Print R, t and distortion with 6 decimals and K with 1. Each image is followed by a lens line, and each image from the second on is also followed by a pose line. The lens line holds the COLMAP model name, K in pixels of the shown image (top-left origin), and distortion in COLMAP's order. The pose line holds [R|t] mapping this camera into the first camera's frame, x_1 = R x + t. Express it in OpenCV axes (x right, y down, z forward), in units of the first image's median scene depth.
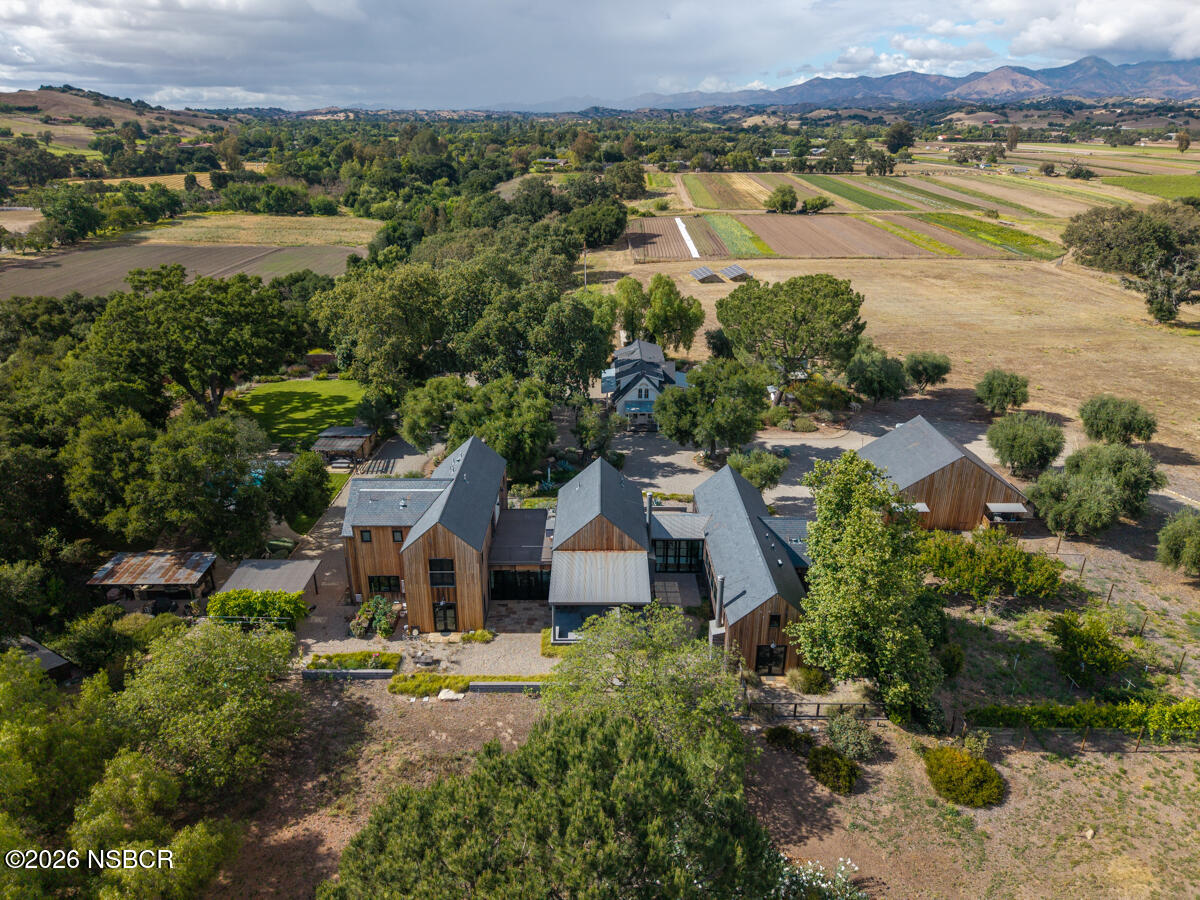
lens RADIAL K [[801.7, 0, 603.7], [0, 801.7, 450.6], [0, 0, 1]] dist [0.008810, -0.004380]
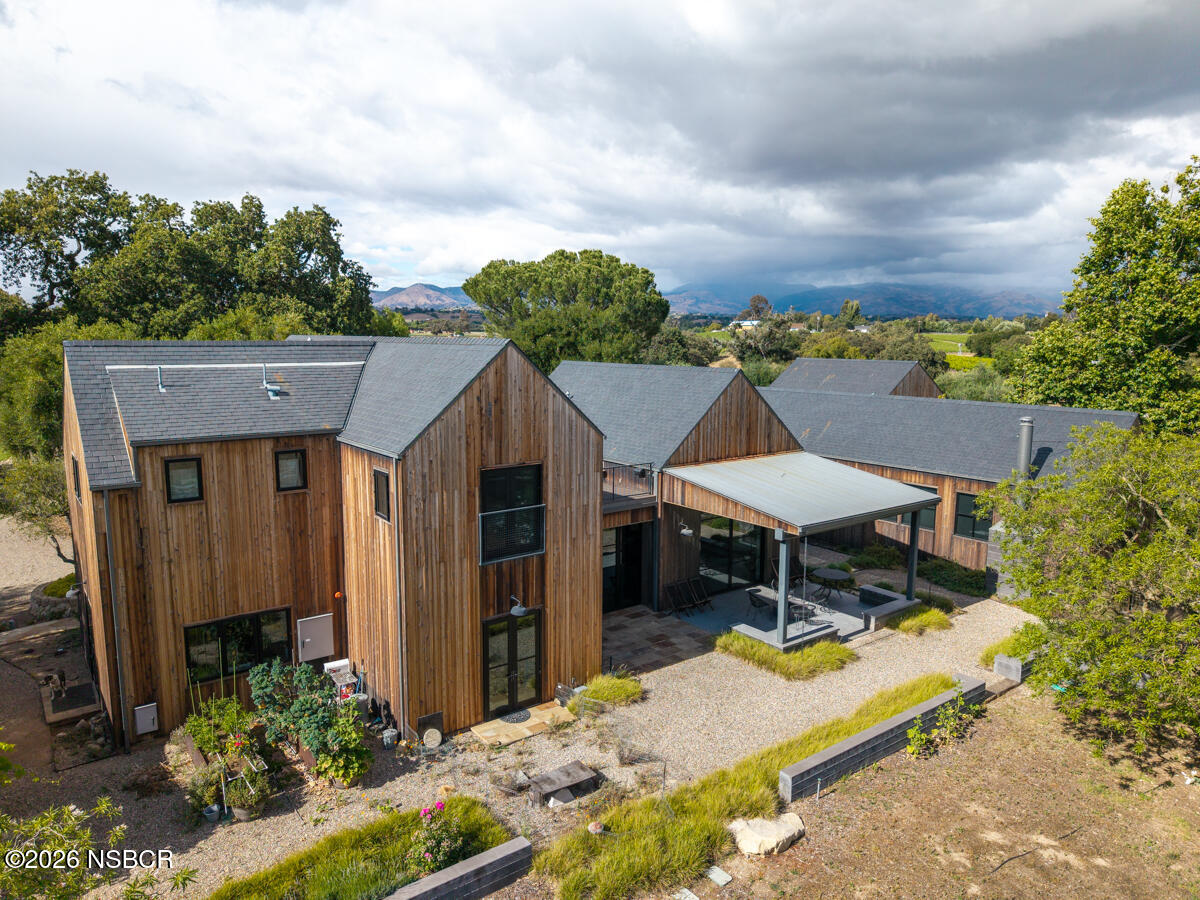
lens RADIAL K [[801.7, 0, 603.7], [0, 801.7, 450.6], [0, 0, 1]] dist [0.008810, -0.004380]
pose [[0.798370, -0.082366, 0.596507, -0.216428], [0.224045, 0.960113, -0.167290, 0.112653], [-0.558936, 0.267204, 0.784979, 0.416050]]
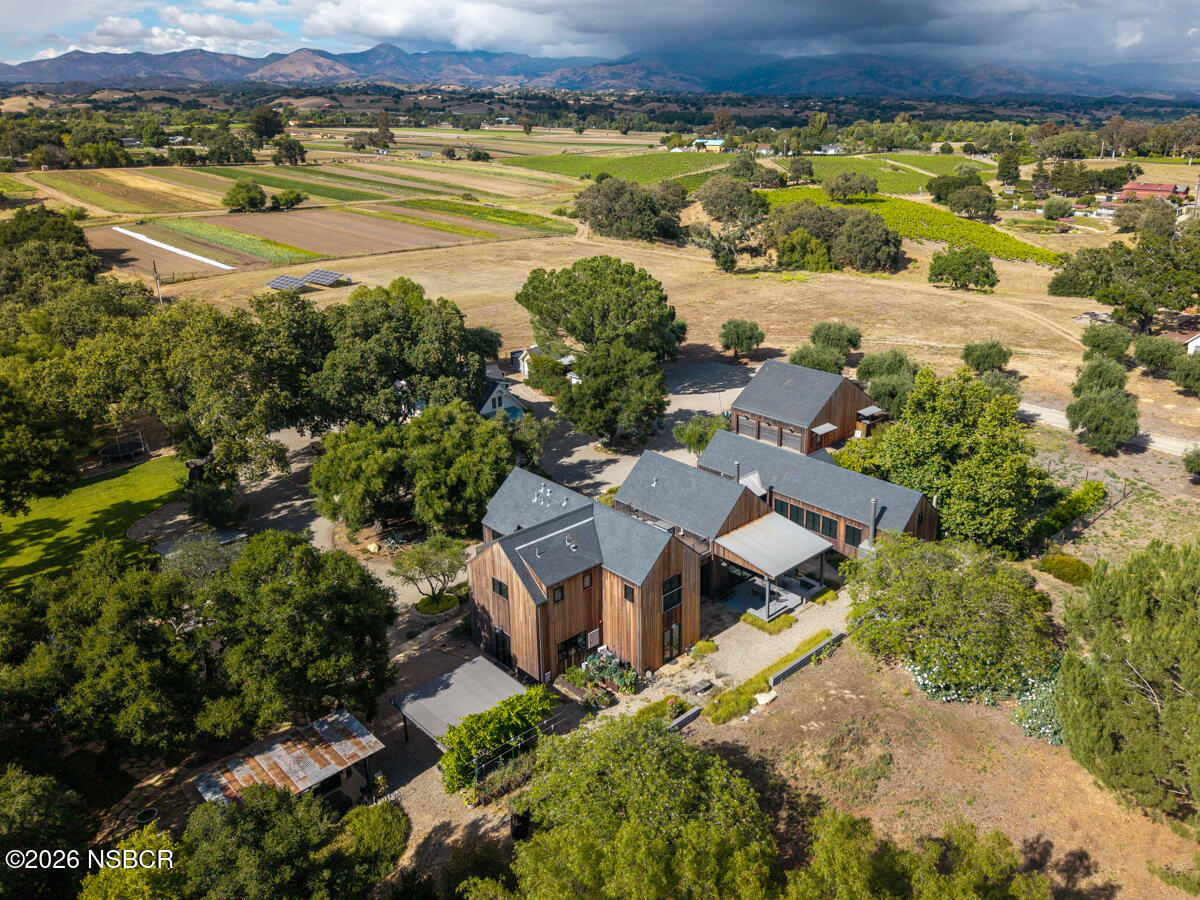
lens RADIAL K [[911.6, 0, 679.3], [0, 911.6, 383.7], [0, 0, 1]] dist [0.018094, -0.013093]
pose [[0.701083, -0.204261, 0.683198, -0.501821], [0.267243, 0.963530, 0.013836, -0.051585], [-0.661108, 0.172880, 0.730102, 0.115471]]
